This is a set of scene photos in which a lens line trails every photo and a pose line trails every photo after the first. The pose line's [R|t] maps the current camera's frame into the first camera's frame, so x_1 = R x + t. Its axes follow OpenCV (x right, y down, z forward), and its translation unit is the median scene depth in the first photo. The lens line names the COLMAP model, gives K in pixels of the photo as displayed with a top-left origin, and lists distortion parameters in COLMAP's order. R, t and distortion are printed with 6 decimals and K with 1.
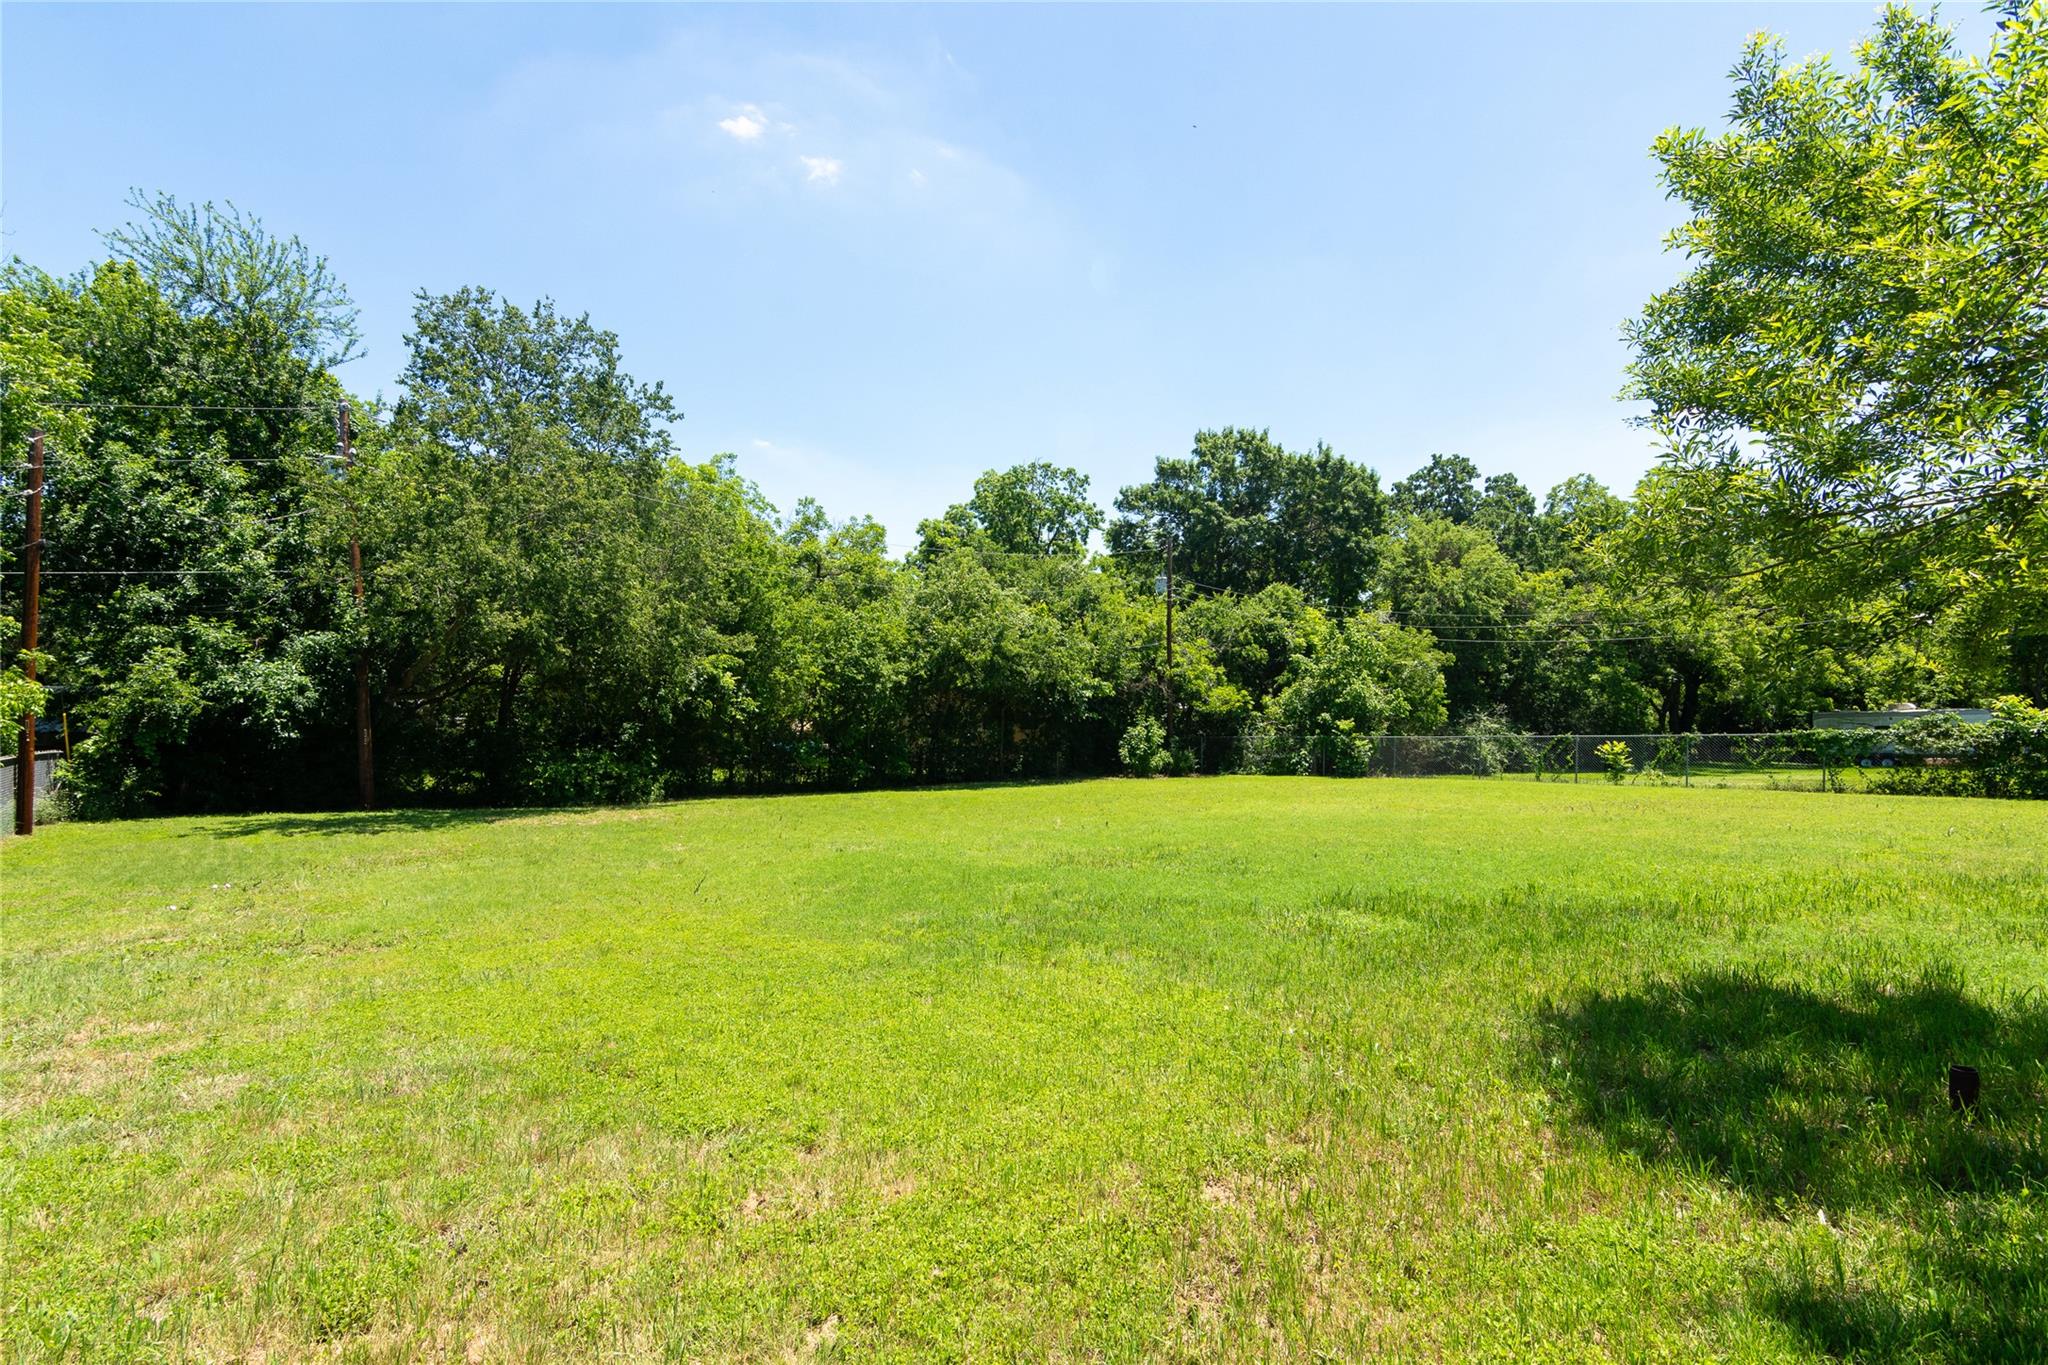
lens RADIAL K [[979.0, 0, 1019.2], [0, 979.0, 700.6], [0, 0, 1]] dist [0.001080, 0.002602]
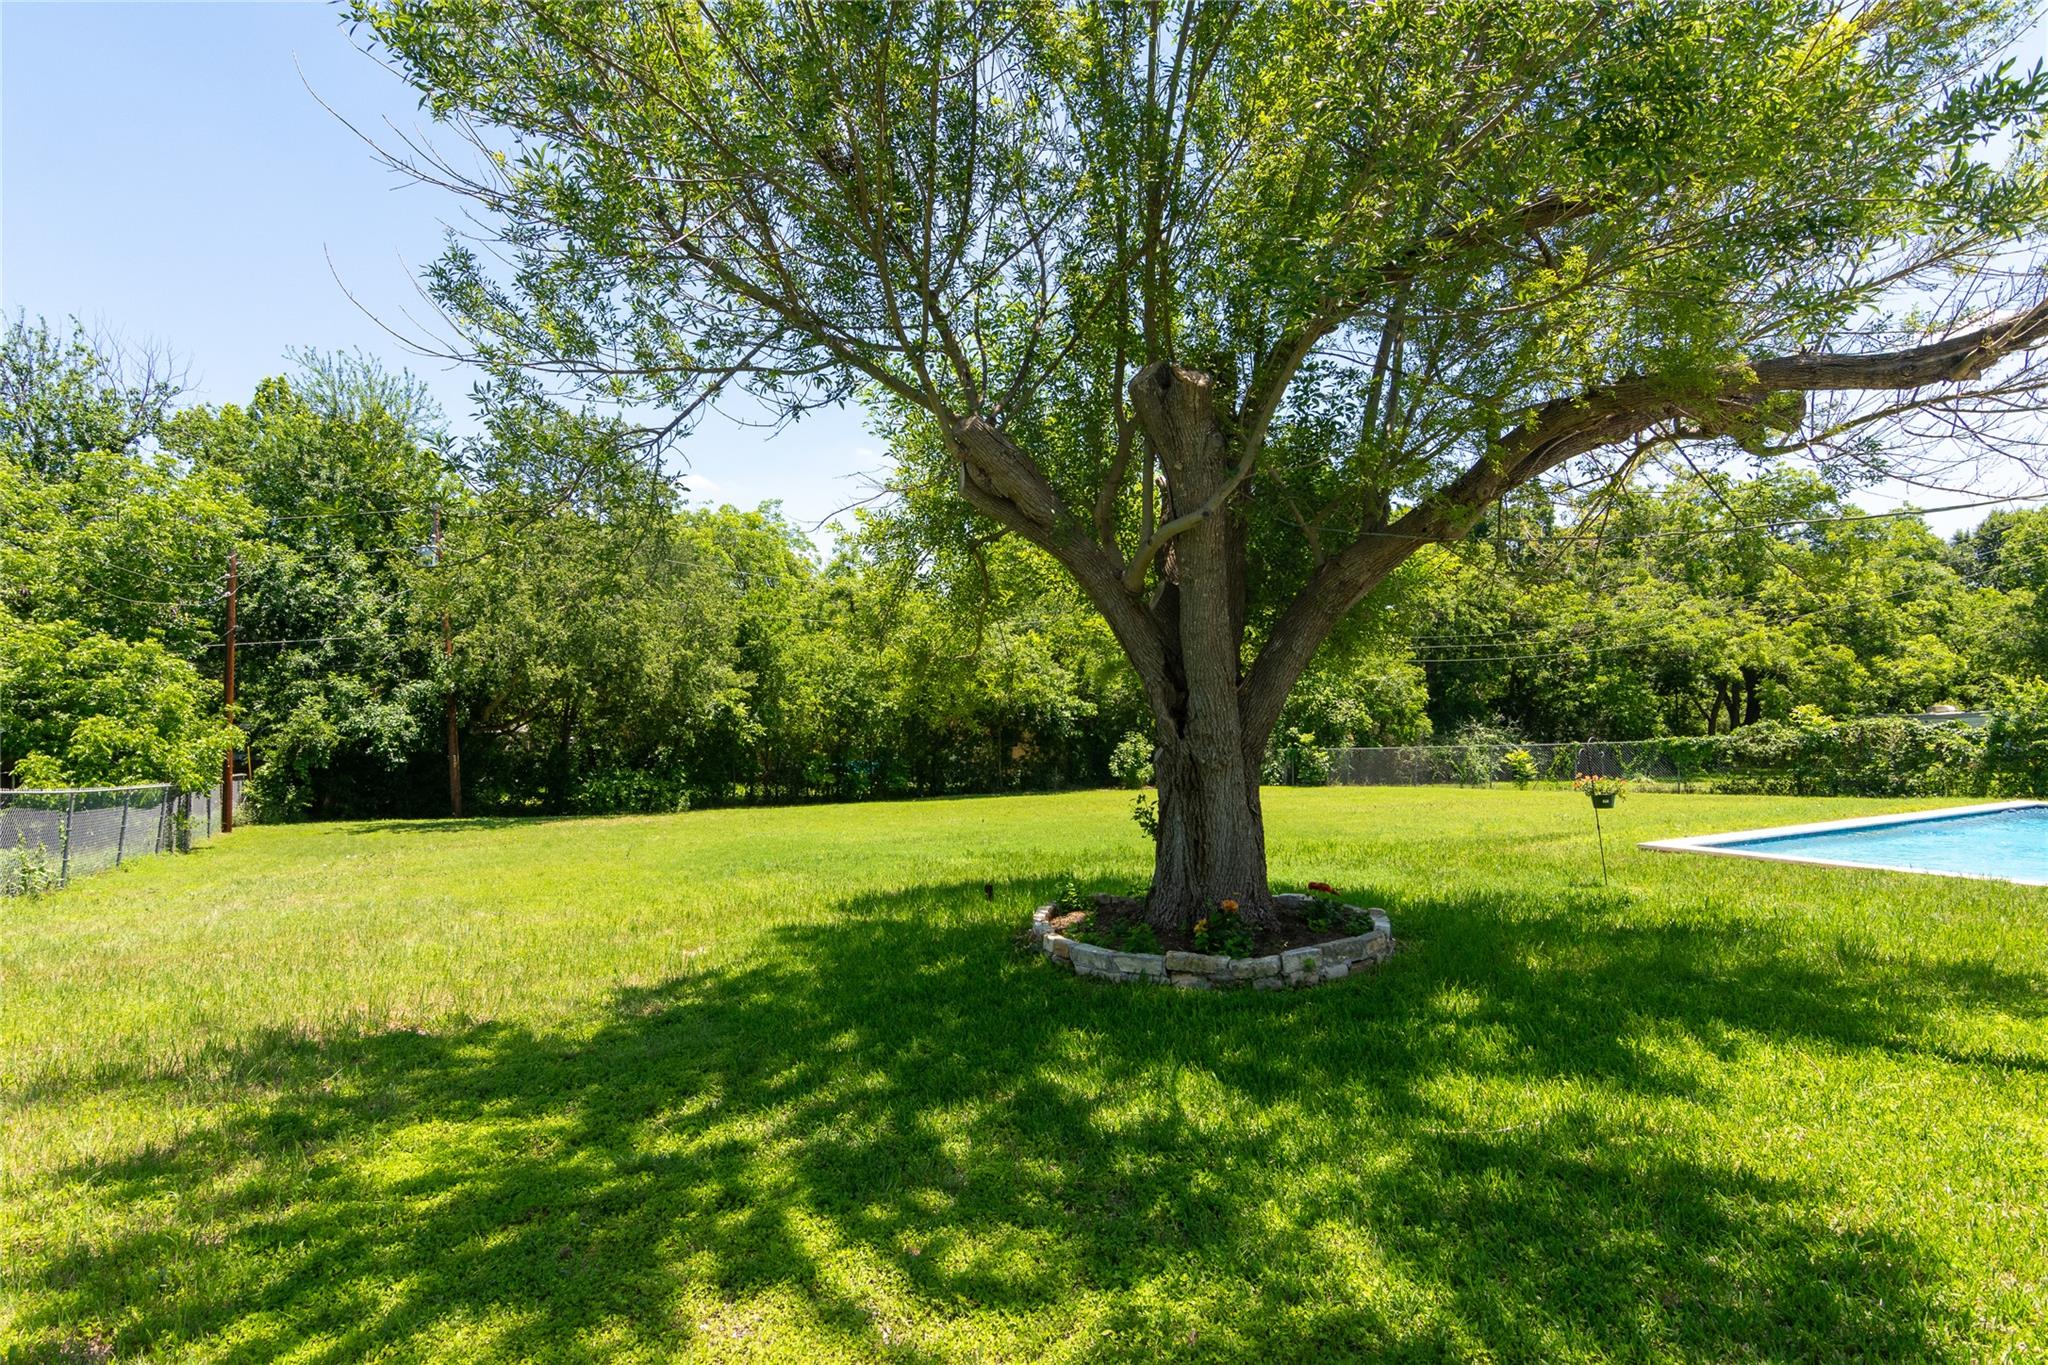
lens RADIAL K [[1043.9, 0, 1019.9], [0, 1043.9, 703.6], [0, 0, 1]] dist [0.000246, -0.002179]
pose [[0.993209, -0.019468, -0.114701, 0.226309], [0.018279, 0.999768, -0.011415, -0.009312], [0.114896, 0.009241, 0.993334, -0.273865]]
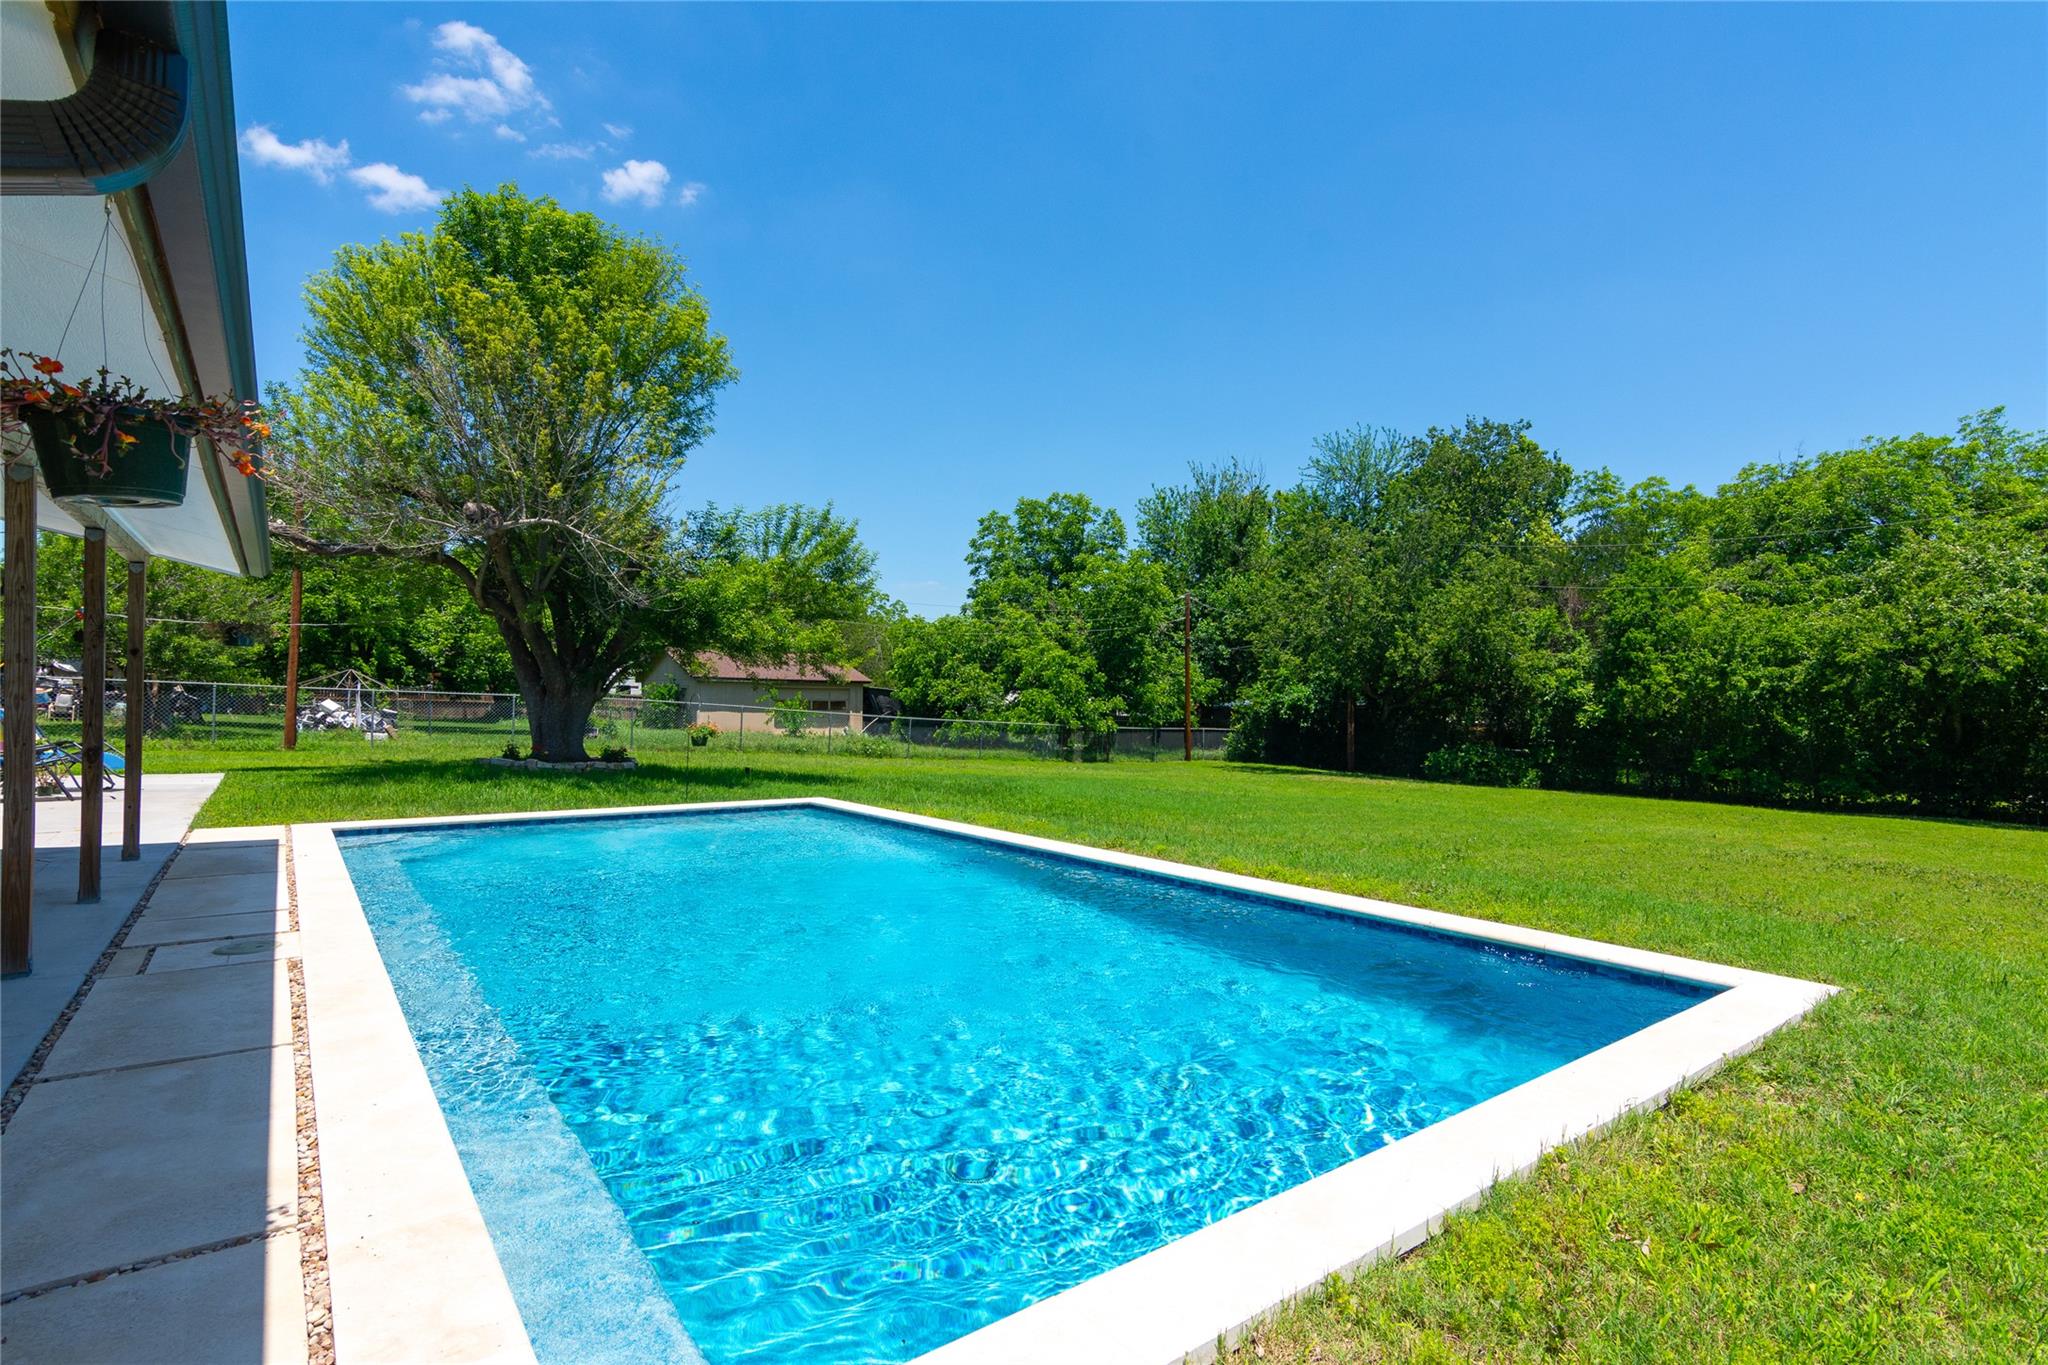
lens RADIAL K [[989.8, 0, 1018.4], [0, 989.8, 690.4], [0, 0, 1]] dist [-0.000619, 0.000806]
pose [[0.043038, -0.017610, -0.998918, 1.007287], [-0.008734, 0.999800, -0.018002, 0.006813], [0.999035, 0.009499, 0.042876, 0.348846]]
